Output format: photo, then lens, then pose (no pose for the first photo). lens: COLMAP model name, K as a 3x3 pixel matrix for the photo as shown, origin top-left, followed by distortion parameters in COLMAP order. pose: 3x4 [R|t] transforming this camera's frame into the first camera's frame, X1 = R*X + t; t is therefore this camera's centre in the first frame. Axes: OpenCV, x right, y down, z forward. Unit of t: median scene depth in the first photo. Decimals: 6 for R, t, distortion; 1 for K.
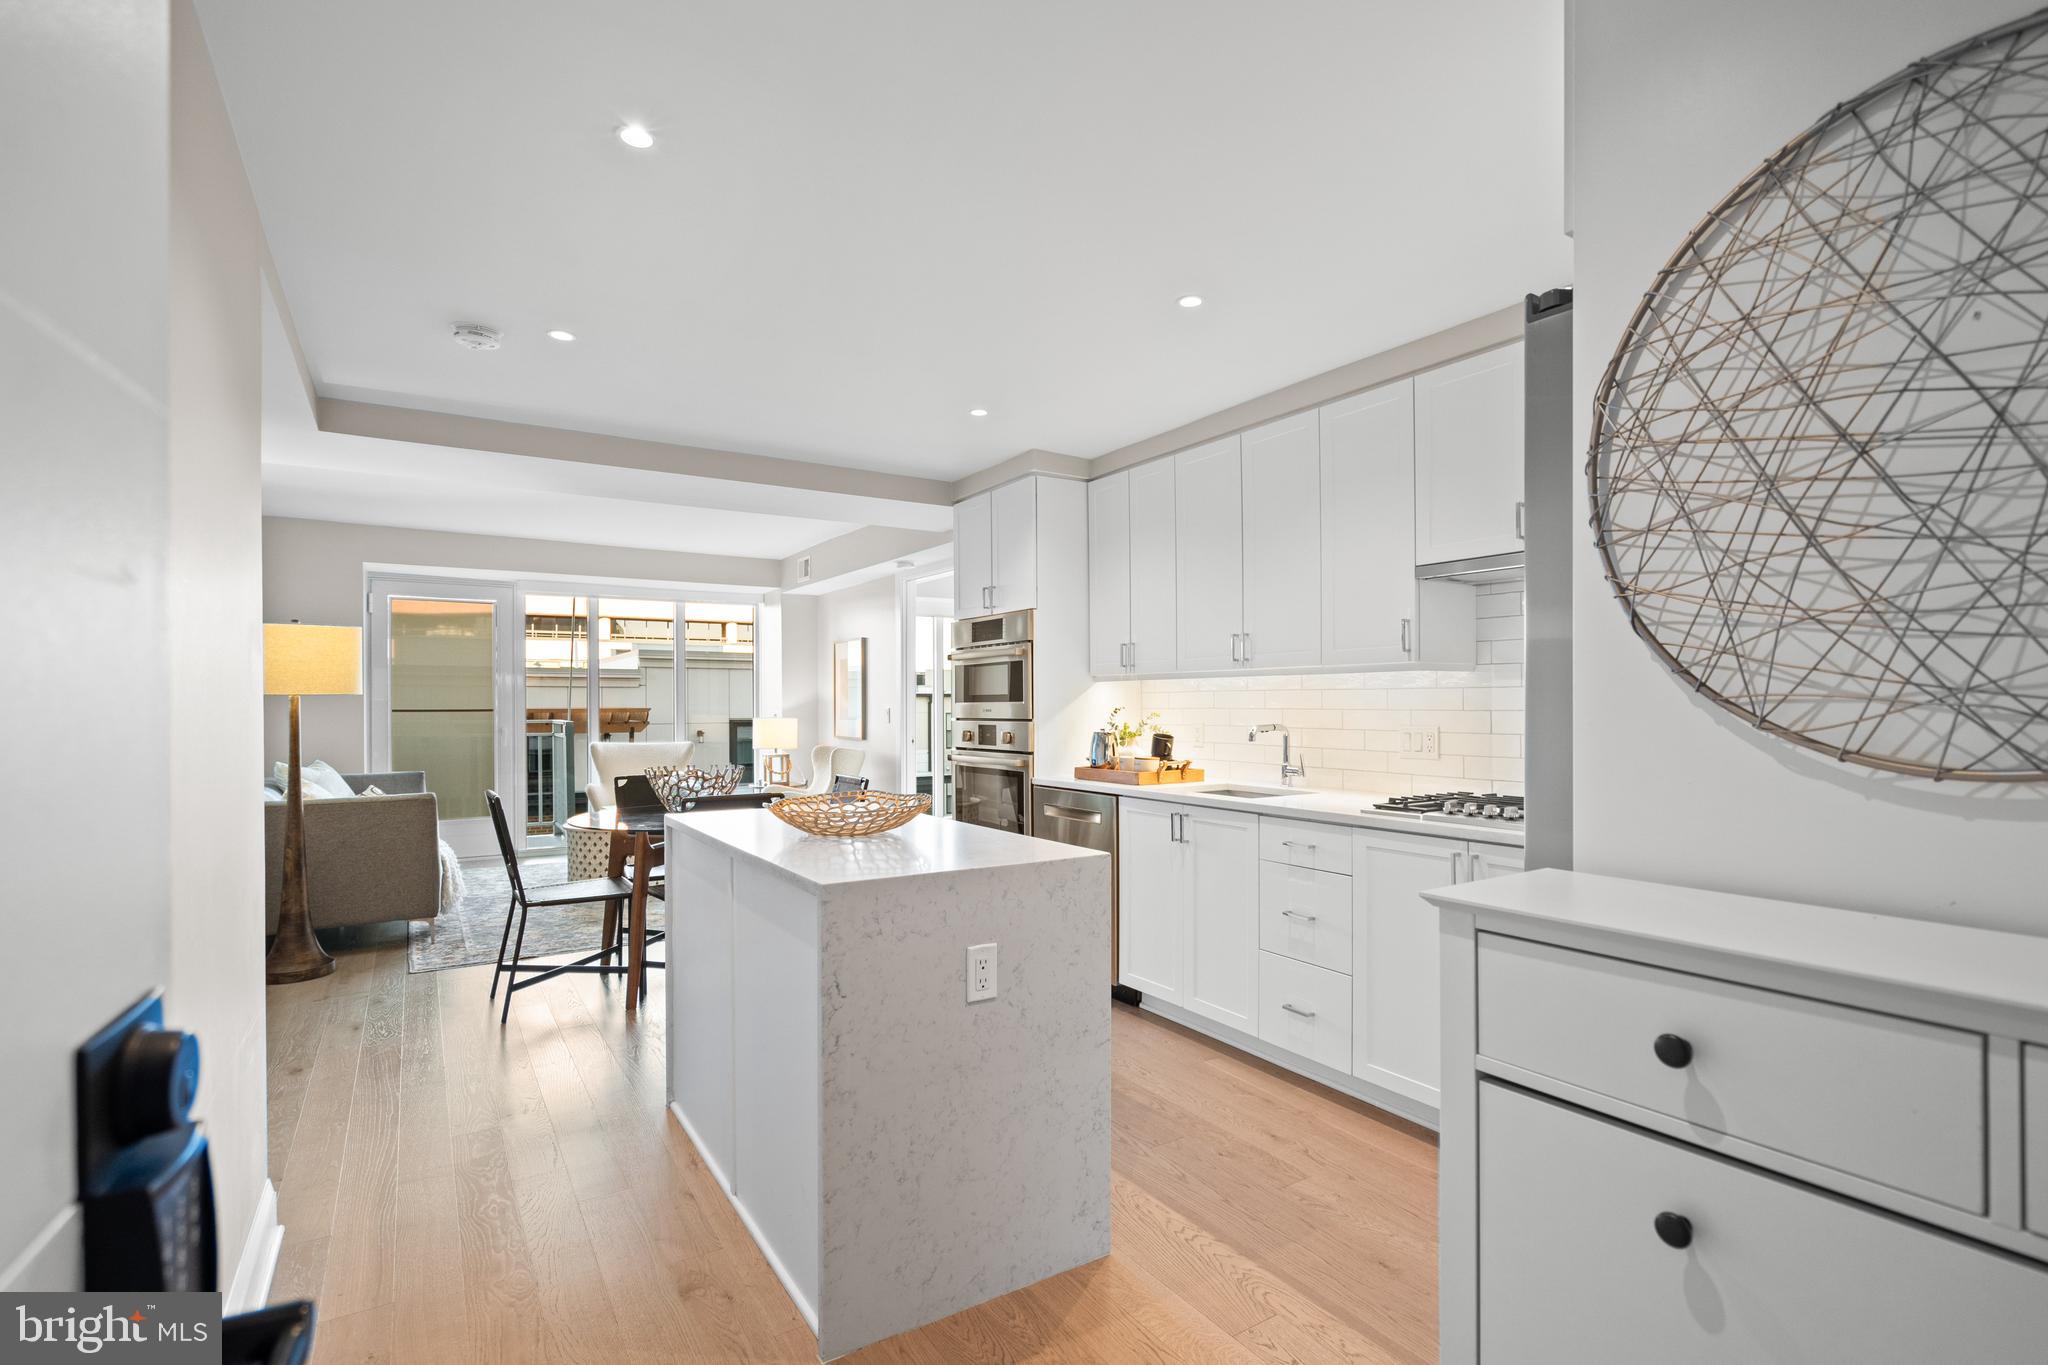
lens RADIAL K [[940.2, 0, 1006.3], [0, 940.2, 712.5], [0, 0, 1]] dist [-0.000123, 0.002629]
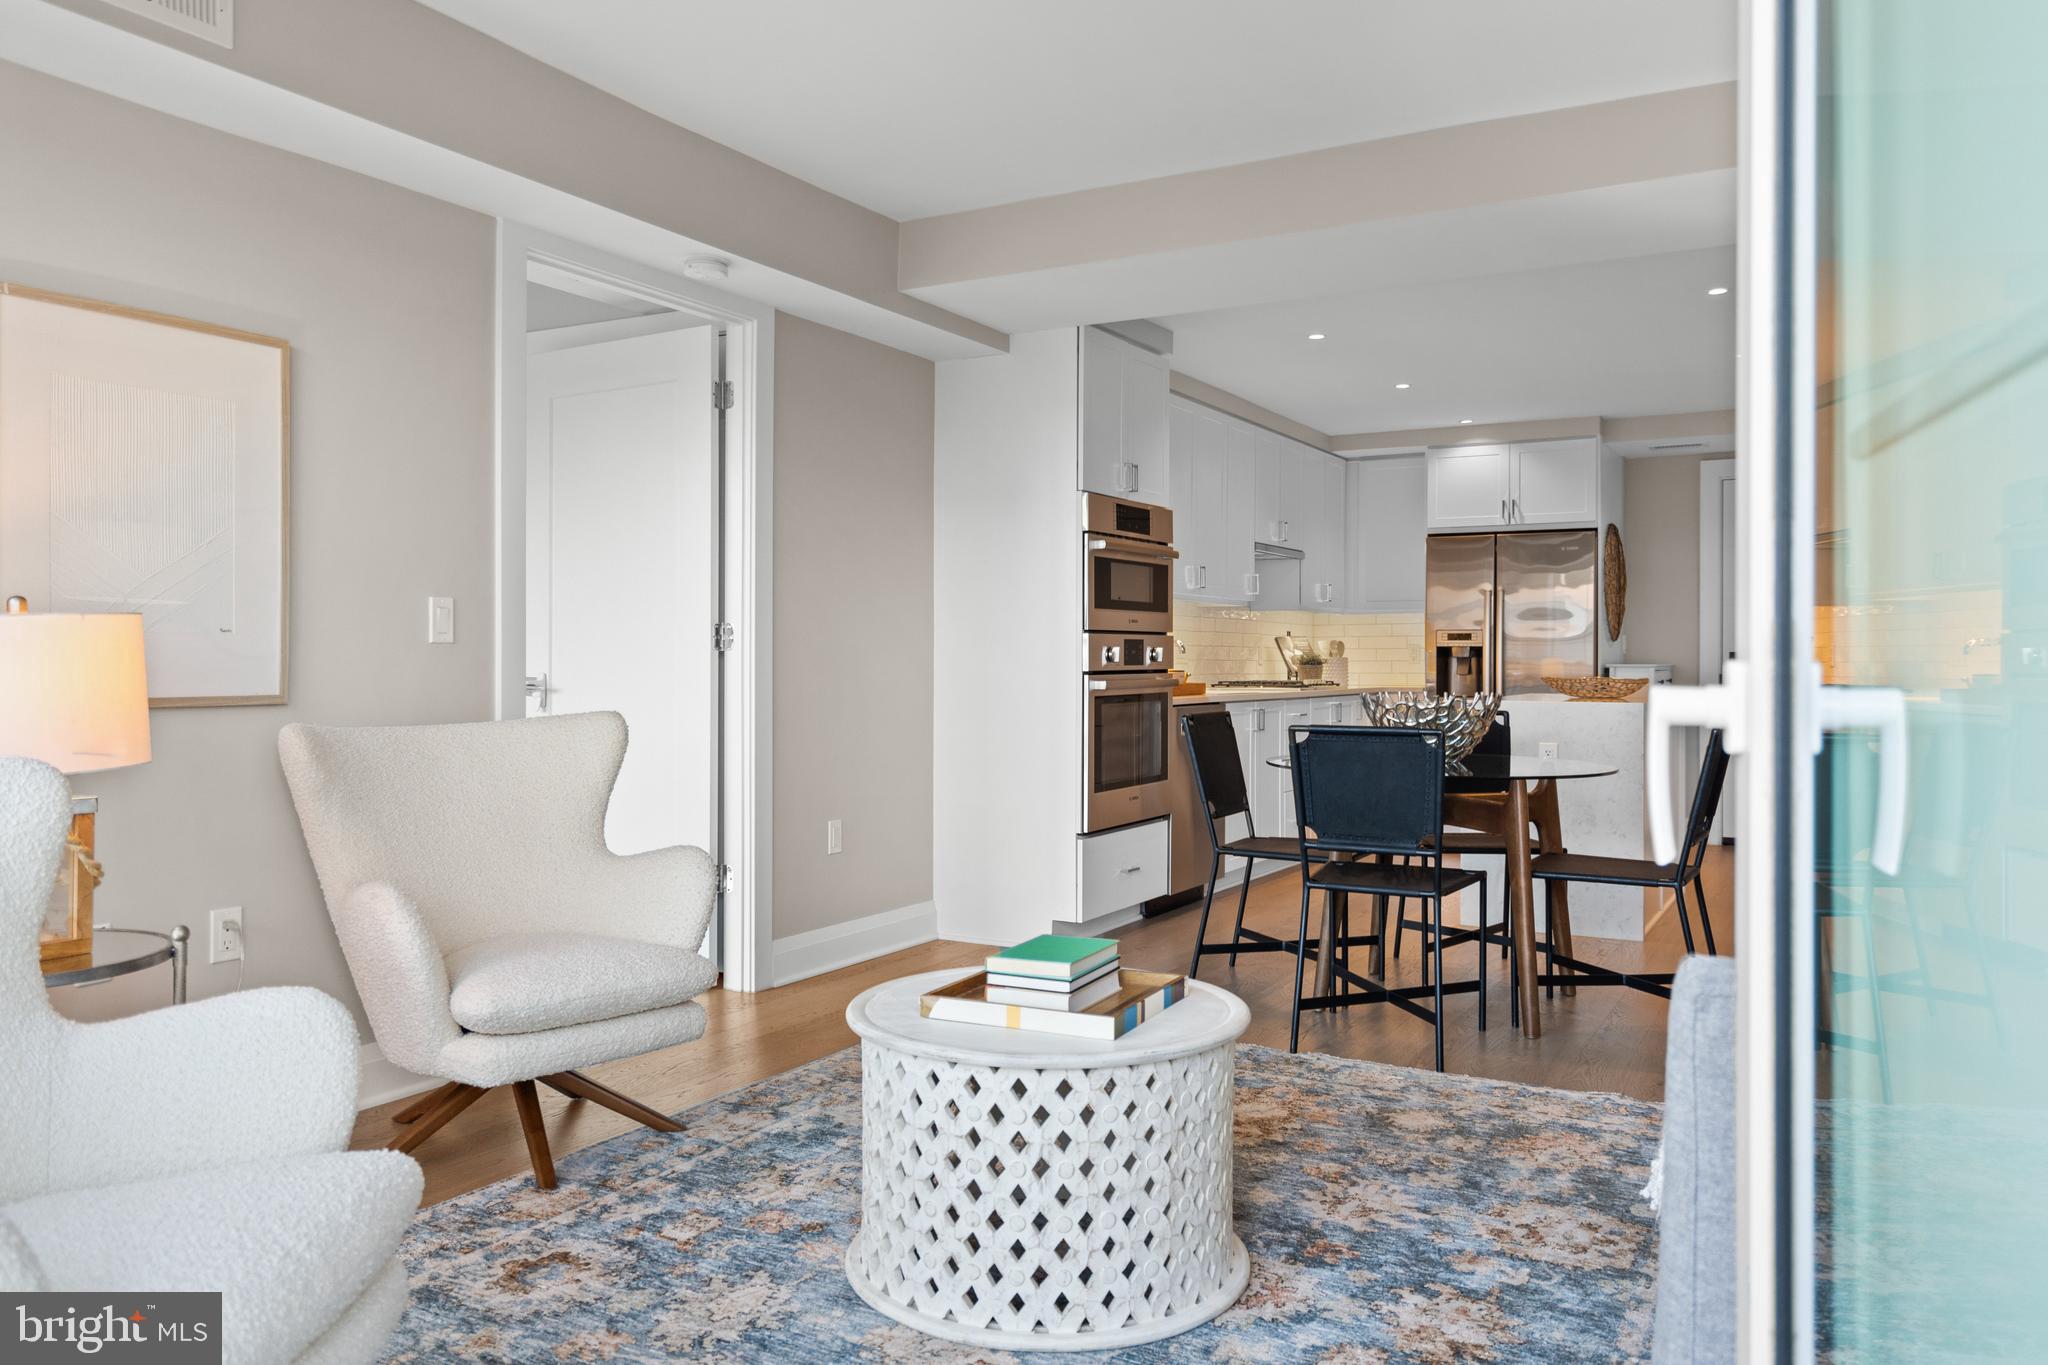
lens RADIAL K [[1484.3, 0, 1027.8], [0, 1484.3, 674.3], [0, 0, 1]] dist [-0.006815, 0.002991]
pose [[-0.483301, -0.008758, 0.875410, -1.072623], [0.003586, 0.999922, 0.011984, 0.027366], [-0.875447, 0.008931, -0.483232, 1.697805]]
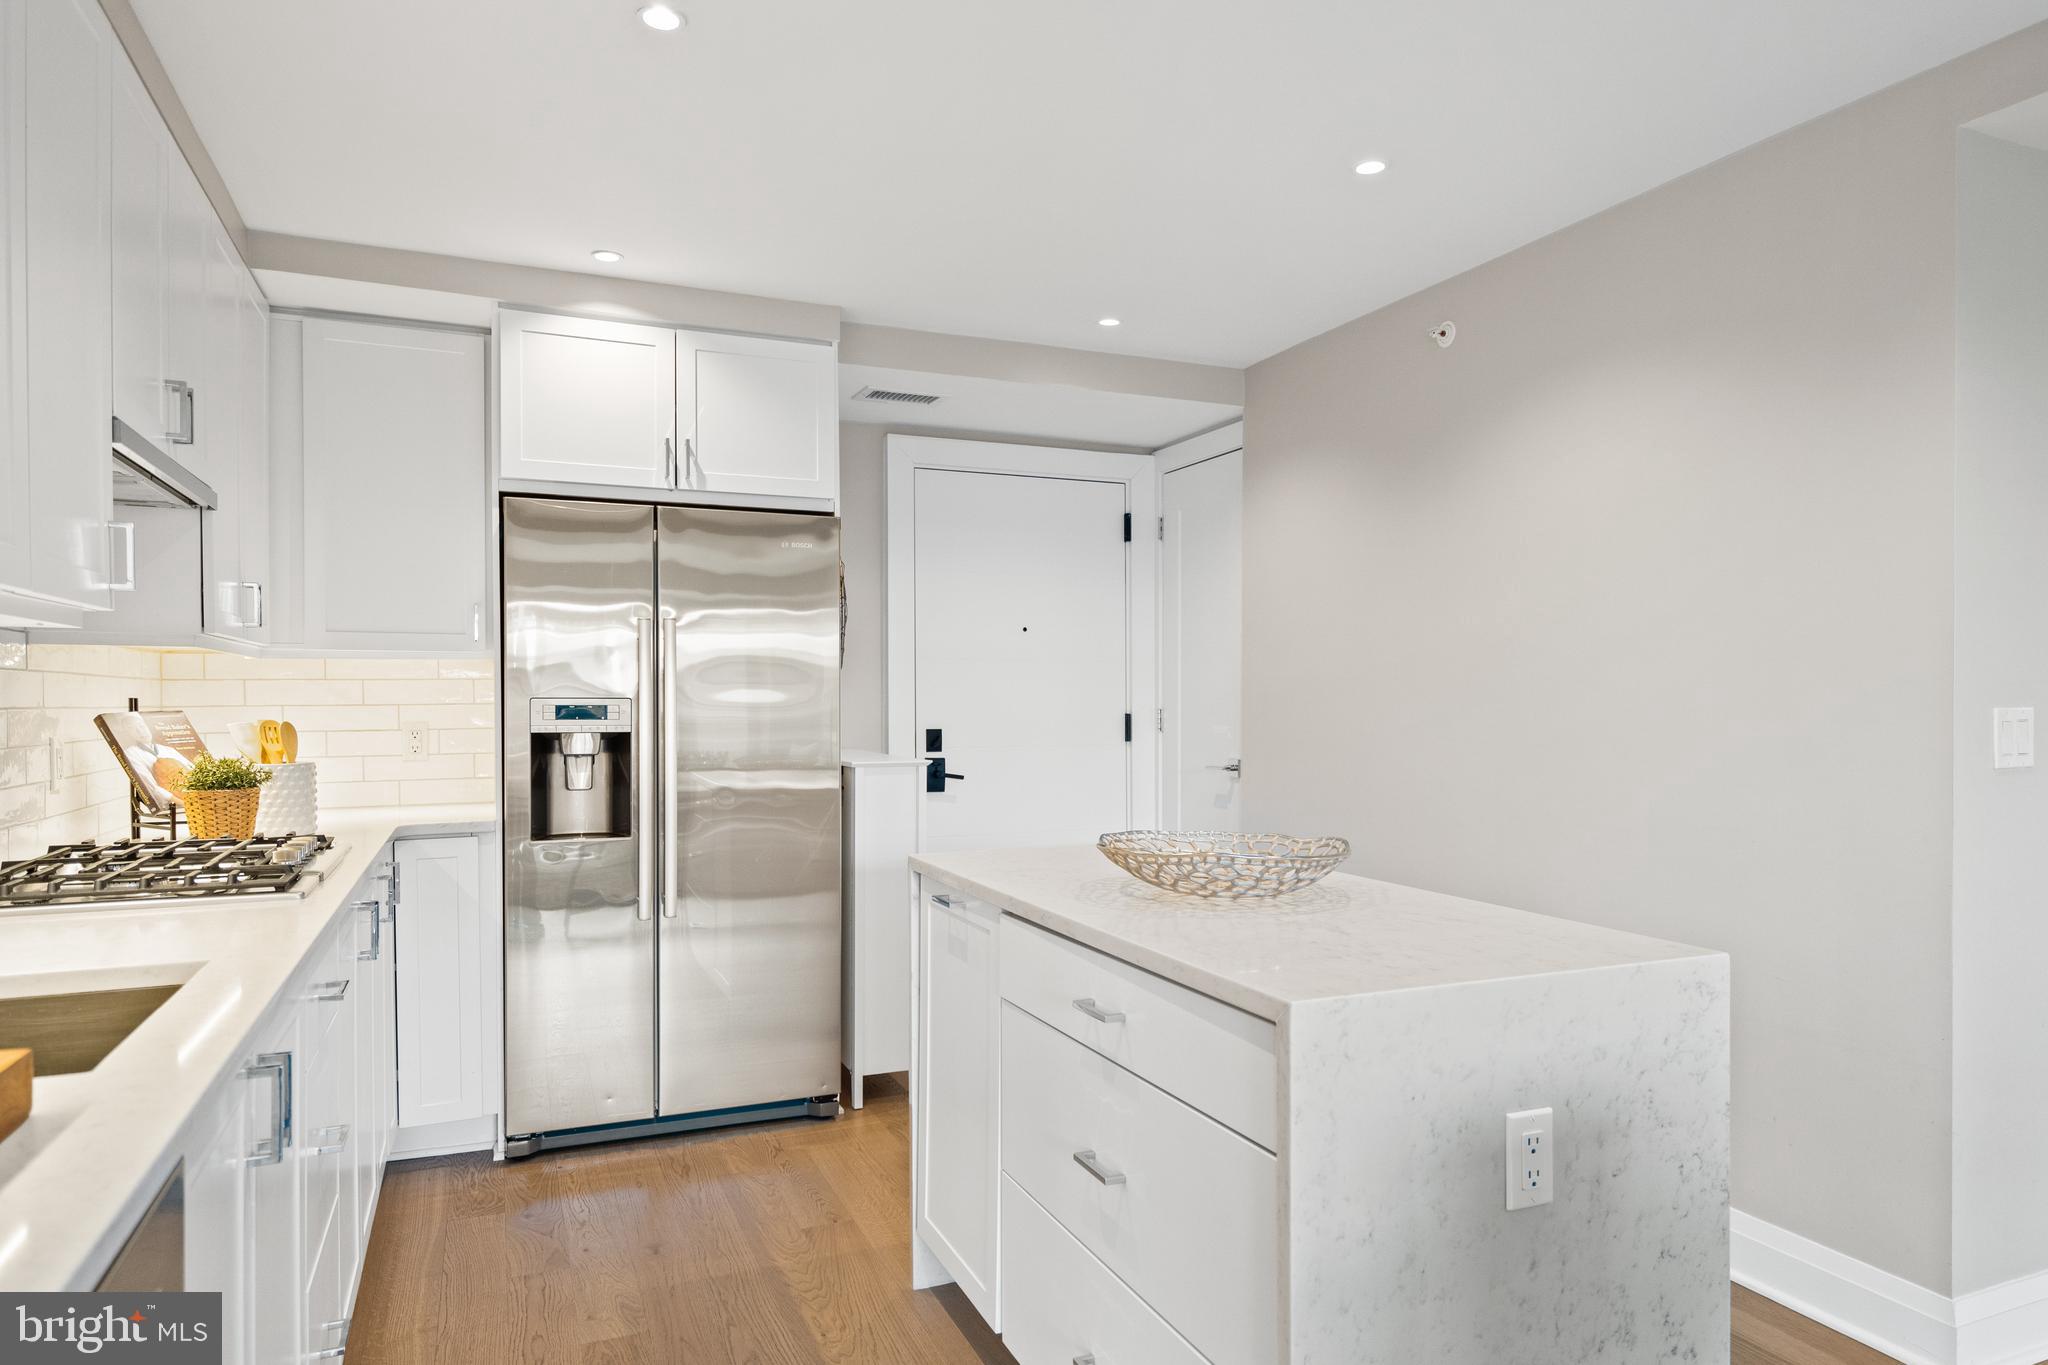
lens RADIAL K [[1242.2, 0, 1036.9], [0, 1242.2, 699.5], [0, 0, 1]] dist [0.005779, -0.000226]
pose [[-0.990367, -0.001019, 0.138460, -0.086678], [-0.000117, 0.999979, 0.006518, -0.007649], [-0.138464, 0.006439, -0.990347, 1.029768]]
